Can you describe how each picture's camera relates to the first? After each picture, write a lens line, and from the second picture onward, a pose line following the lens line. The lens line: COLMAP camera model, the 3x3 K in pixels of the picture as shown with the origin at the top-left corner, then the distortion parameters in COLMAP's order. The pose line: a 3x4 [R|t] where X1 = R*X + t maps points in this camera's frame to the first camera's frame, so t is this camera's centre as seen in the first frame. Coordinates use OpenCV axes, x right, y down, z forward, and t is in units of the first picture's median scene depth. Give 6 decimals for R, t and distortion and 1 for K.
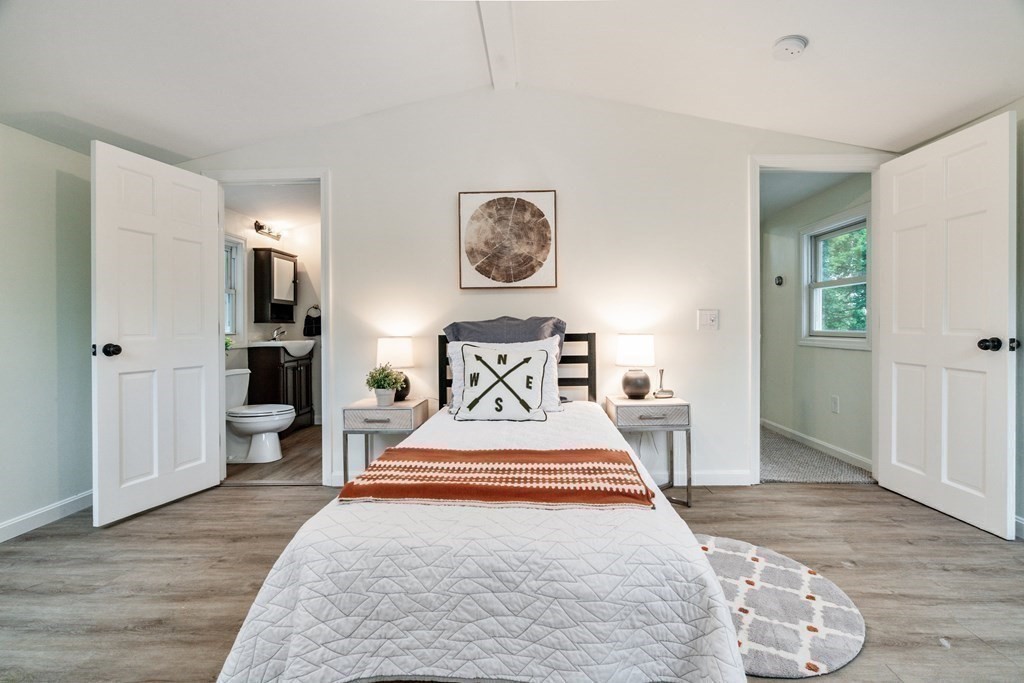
lens RADIAL K [[472.3, 0, 510.2], [0, 472.3, 327.3], [0, 0, 1]] dist [-0.001965, -0.000166]
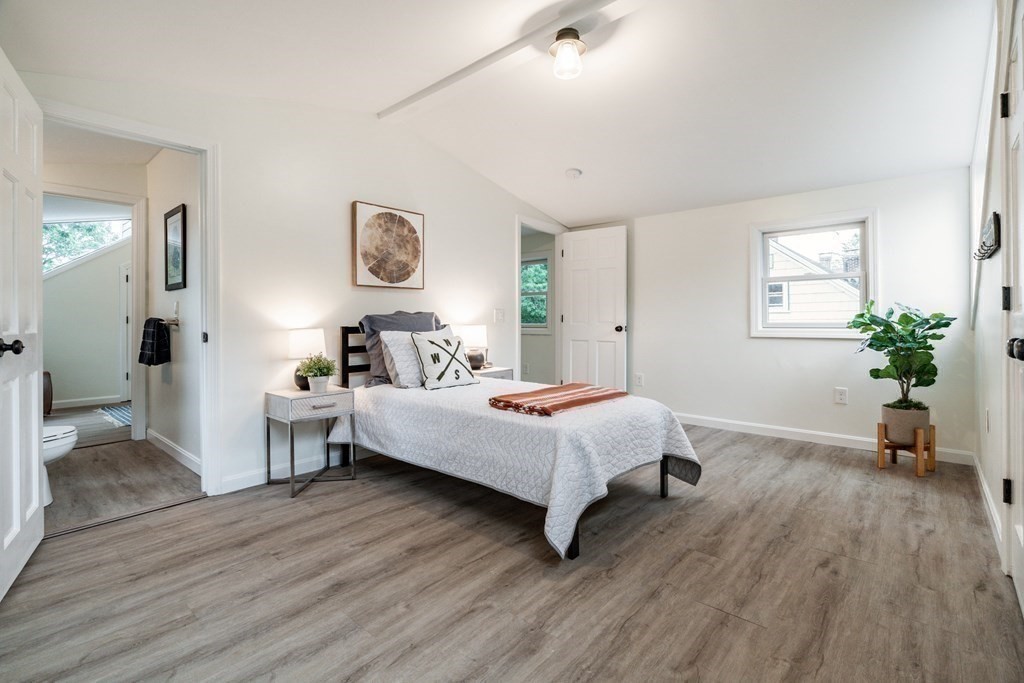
lens RADIAL K [[473.1, 0, 511.0], [0, 473.1, 321.2], [0, 0, 1]] dist [-0.000944, -0.000164]
pose [[0.629358, 0.005150, 0.777099, -0.756599], [0.000346, 0.999976, -0.006907, 0.011619], [-0.777116, 0.004615, 0.629341, -0.003054]]
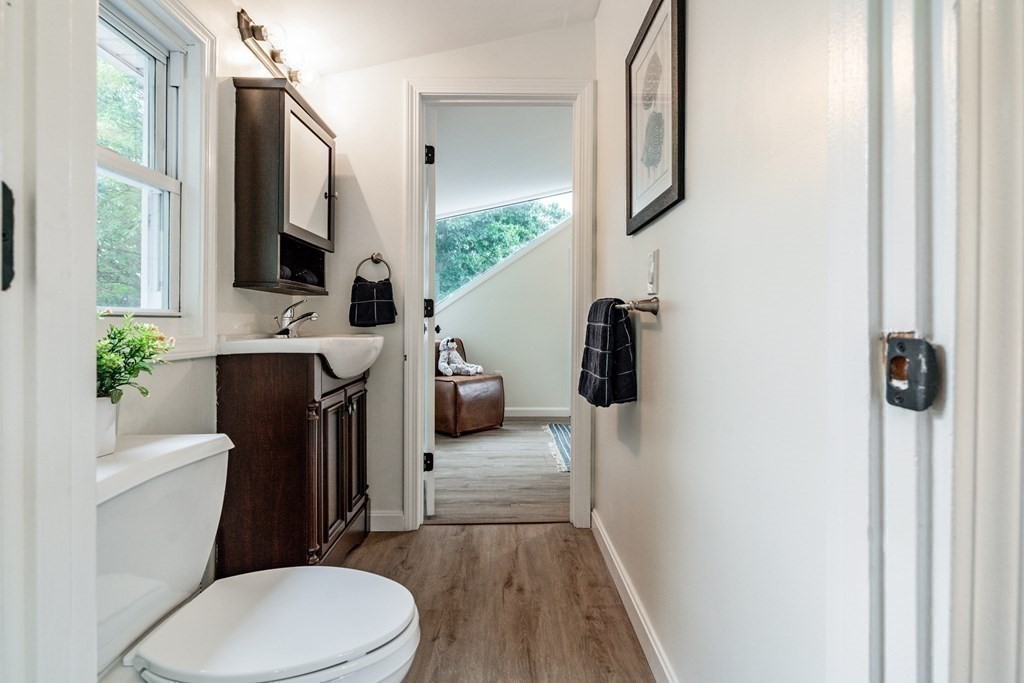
lens RADIAL K [[493.5, 0, 512.4], [0, 493.5, 326.5], [0, 0, 1]] dist [-0.002520, -0.000246]
pose [[0.997872, 0.010488, 0.064362, -0.532081], [-0.010763, 0.999934, 0.003938, 0.025996], [-0.064316, -0.004622, 0.997919, 0.917185]]
